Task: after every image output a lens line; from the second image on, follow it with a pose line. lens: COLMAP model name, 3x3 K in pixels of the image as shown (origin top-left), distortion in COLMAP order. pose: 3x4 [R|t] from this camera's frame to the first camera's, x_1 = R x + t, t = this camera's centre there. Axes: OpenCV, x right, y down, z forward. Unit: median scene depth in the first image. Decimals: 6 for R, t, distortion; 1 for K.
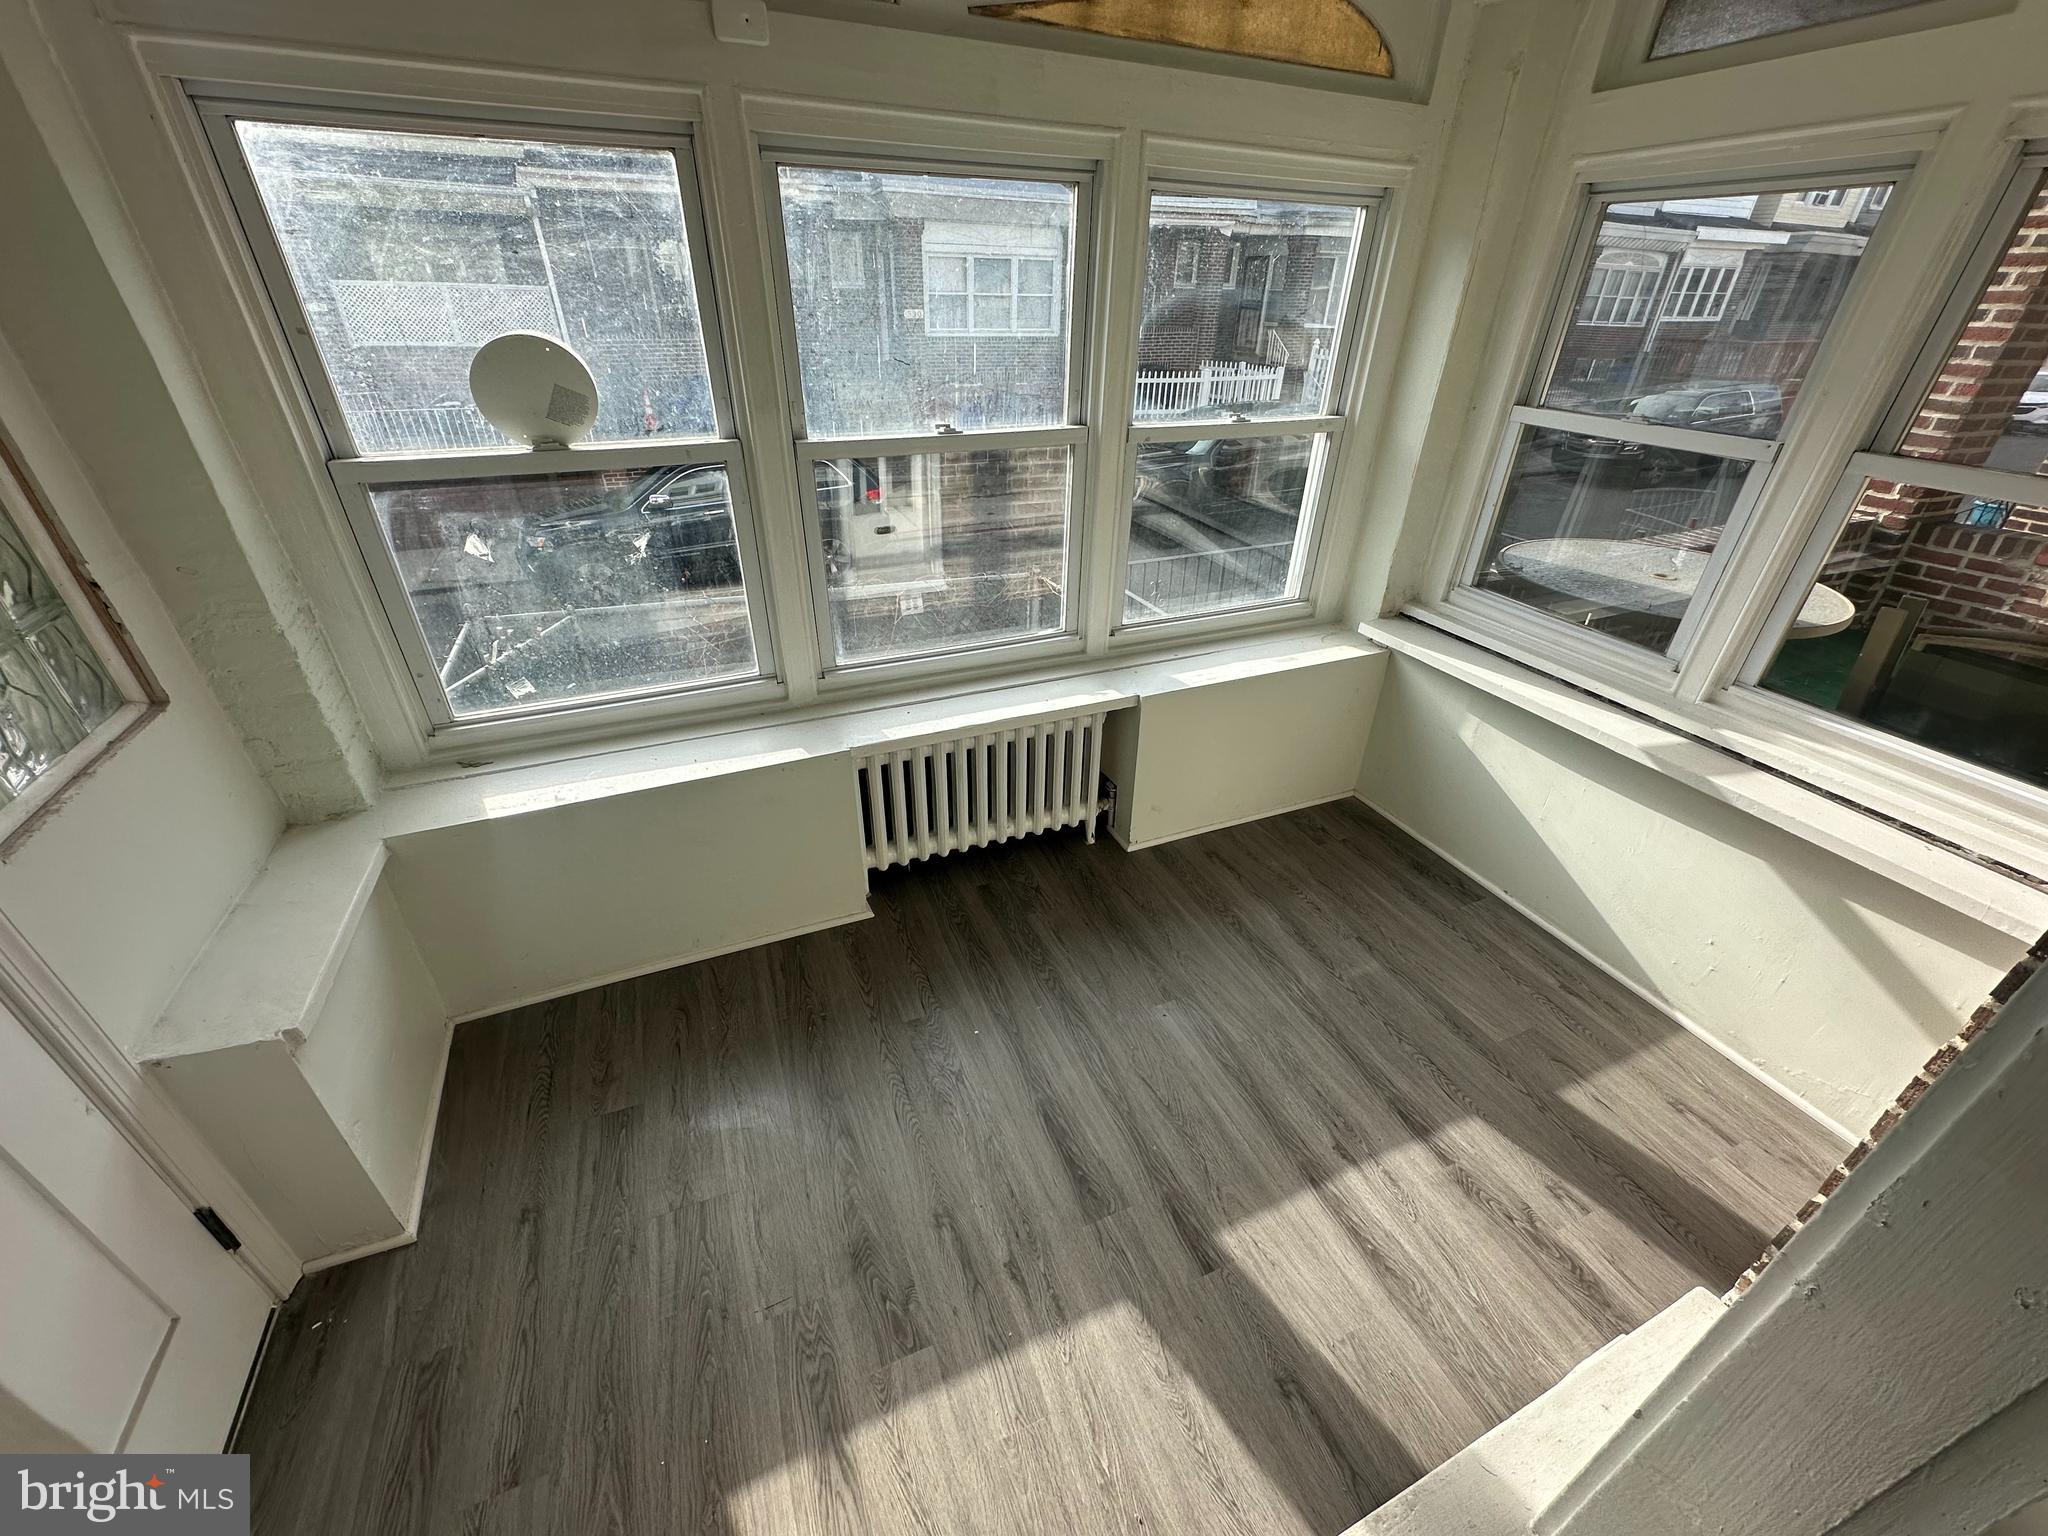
lens RADIAL K [[815.2, 0, 1024.9], [0, 815.2, 765.6], [0, 0, 1]] dist [-0.004494, 0.000978]
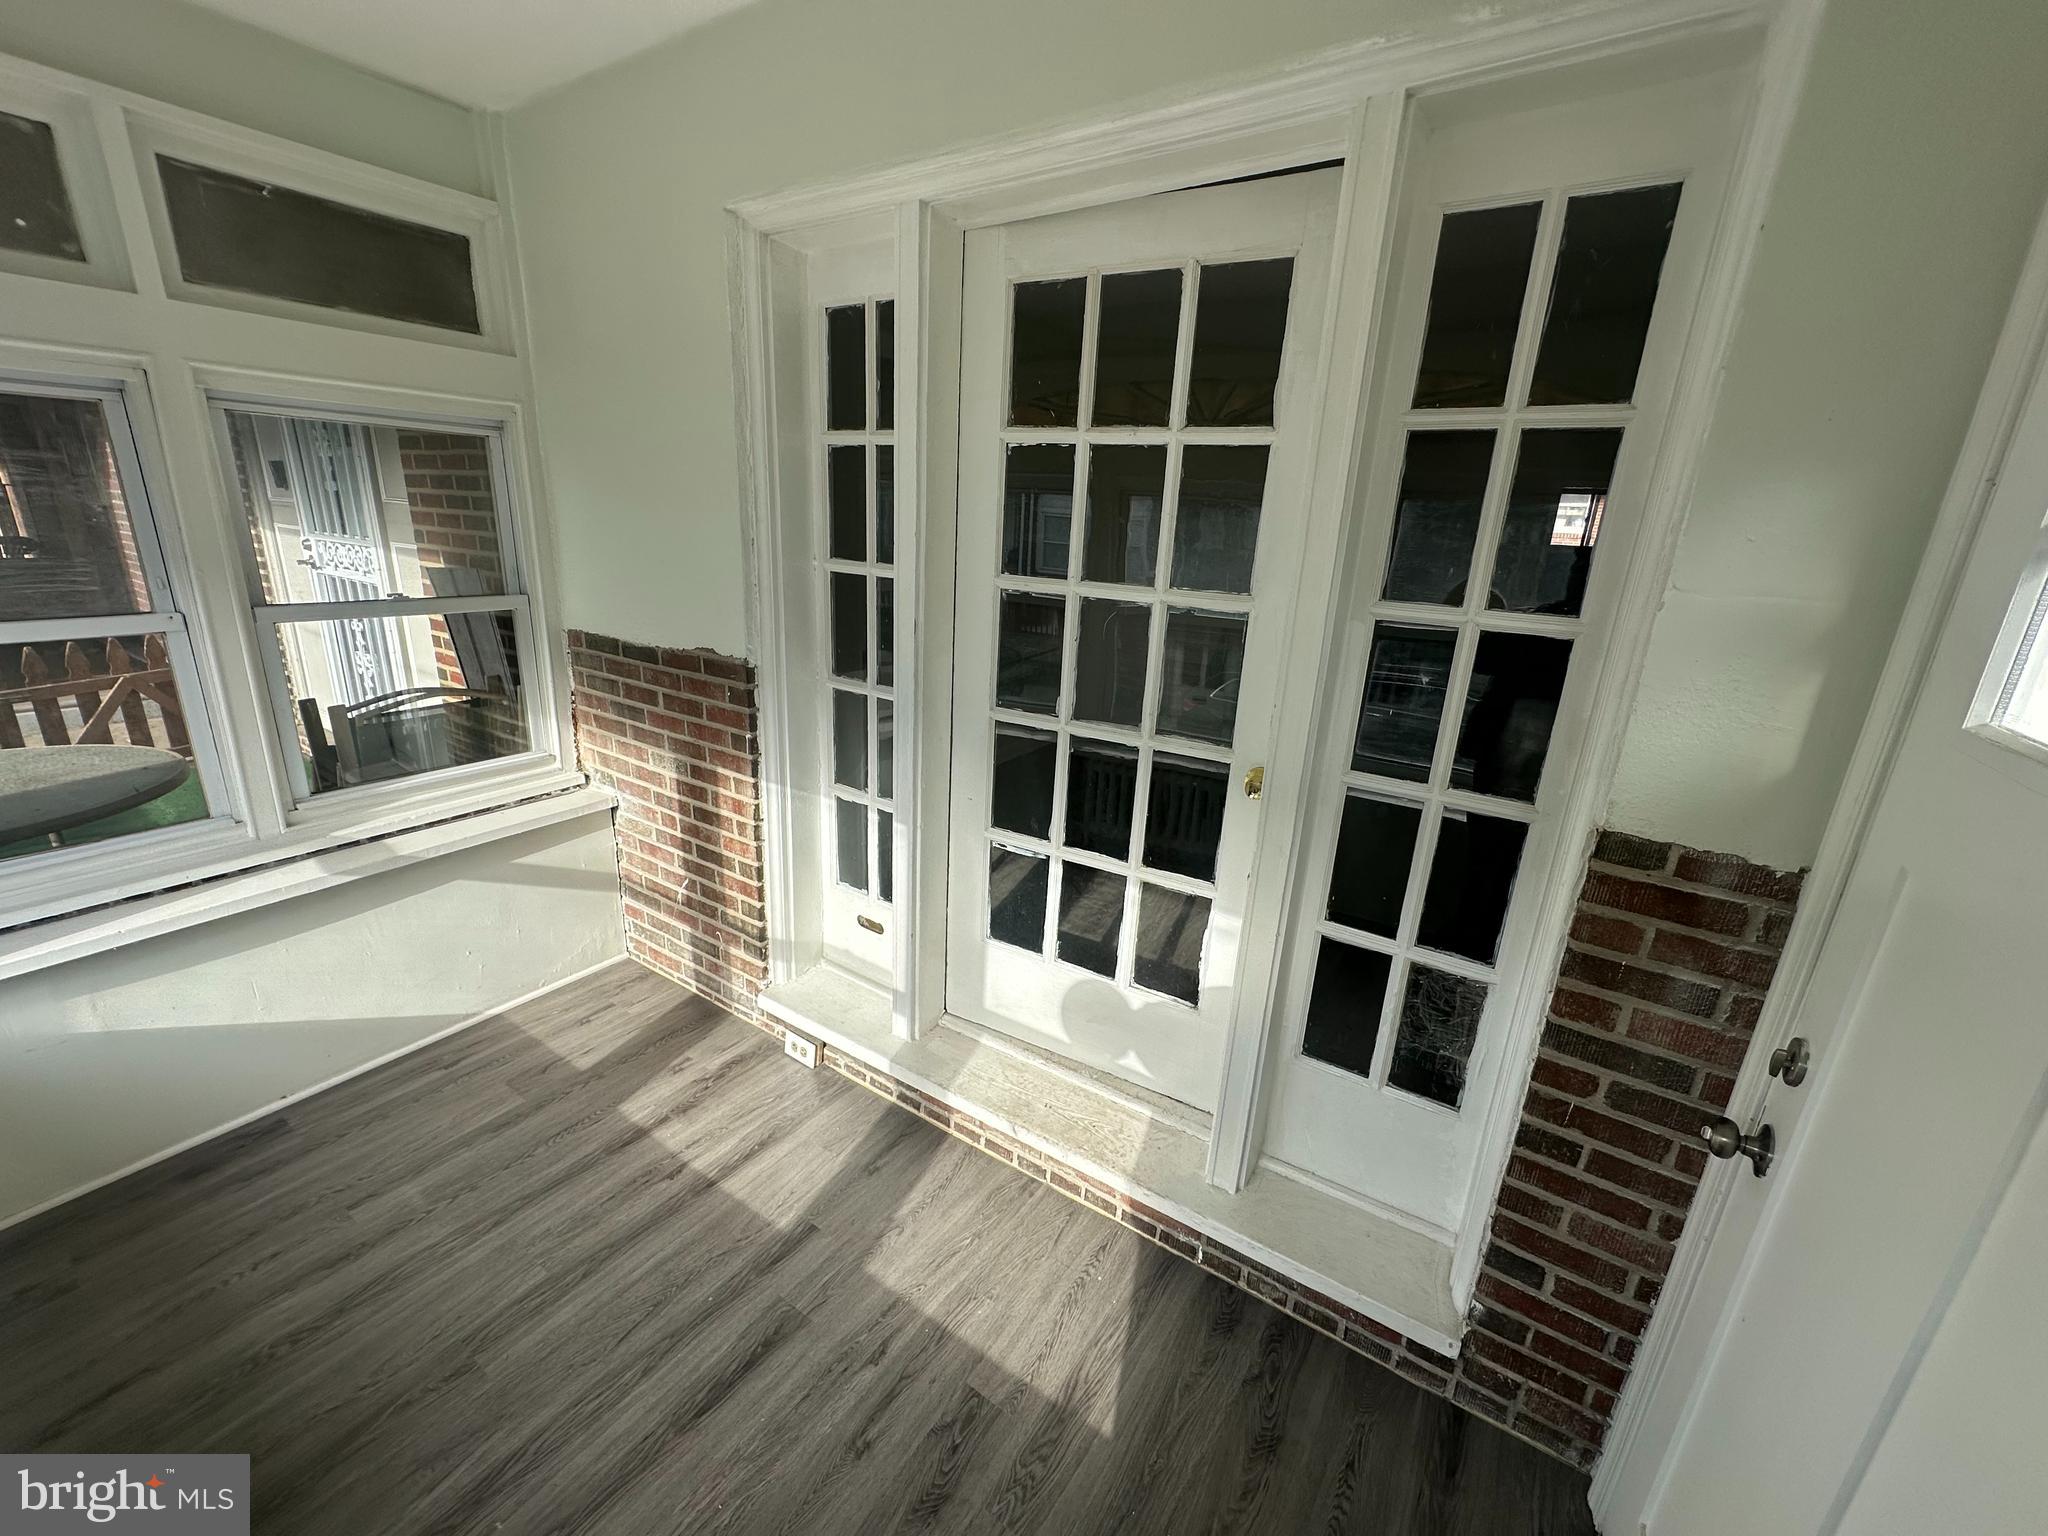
lens RADIAL K [[815.2, 0, 1024.9], [0, 815.2, 765.6], [0, 0, 1]] dist [-0.004494, 0.000978]
pose [[-0.540184, -0.289808, 0.790071, -0.619272], [0.380888, 0.752971, 0.536618, -0.395498], [-0.750417, 0.590801, -0.296359, 0.588193]]
